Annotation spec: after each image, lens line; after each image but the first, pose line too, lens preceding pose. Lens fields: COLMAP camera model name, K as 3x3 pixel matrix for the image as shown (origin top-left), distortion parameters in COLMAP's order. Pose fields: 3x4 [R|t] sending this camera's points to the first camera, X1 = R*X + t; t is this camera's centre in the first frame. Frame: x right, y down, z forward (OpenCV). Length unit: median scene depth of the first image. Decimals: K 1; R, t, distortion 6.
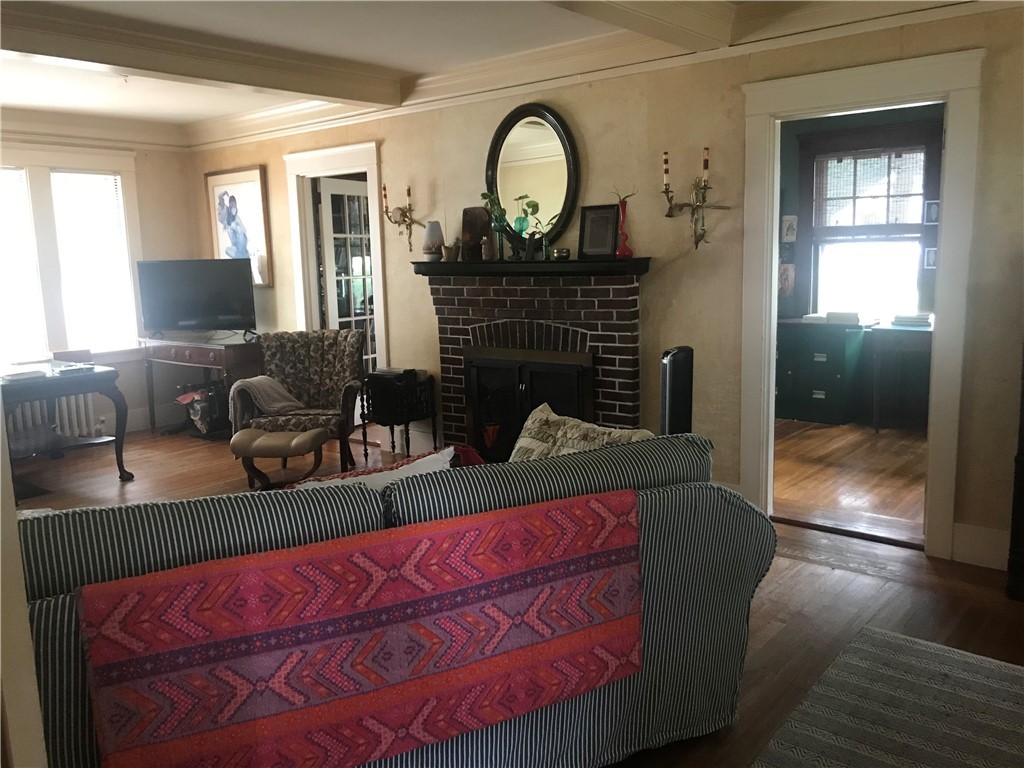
lens RADIAL K [[843.4, 0, 514.3], [0, 843.4, 376.6], [0, 0, 1]] dist [0.037189, -0.014394]
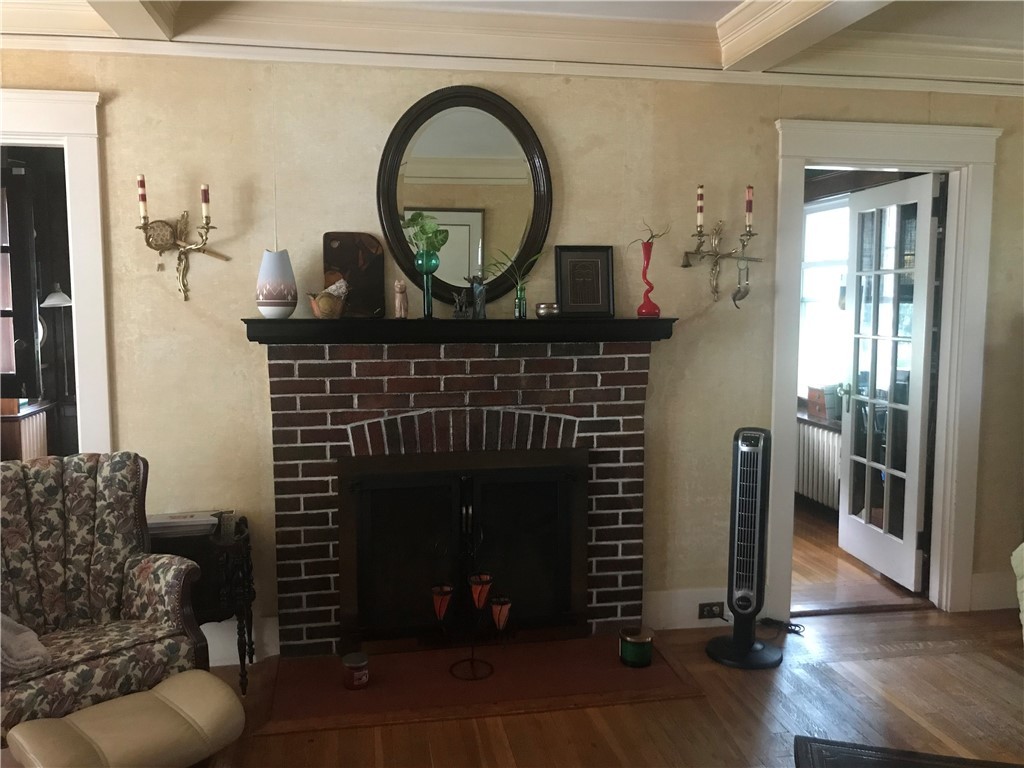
lens RADIAL K [[843.4, 0, 514.3], [0, 843.4, 376.6], [0, 0, 1]] dist [0.037189, -0.014394]
pose [[0.643709, -0.045277, 0.763929, -0.490657], [0.097252, 0.994995, -0.022976, -0.077017], [-0.759065, 0.089083, 0.644891, 0.572574]]
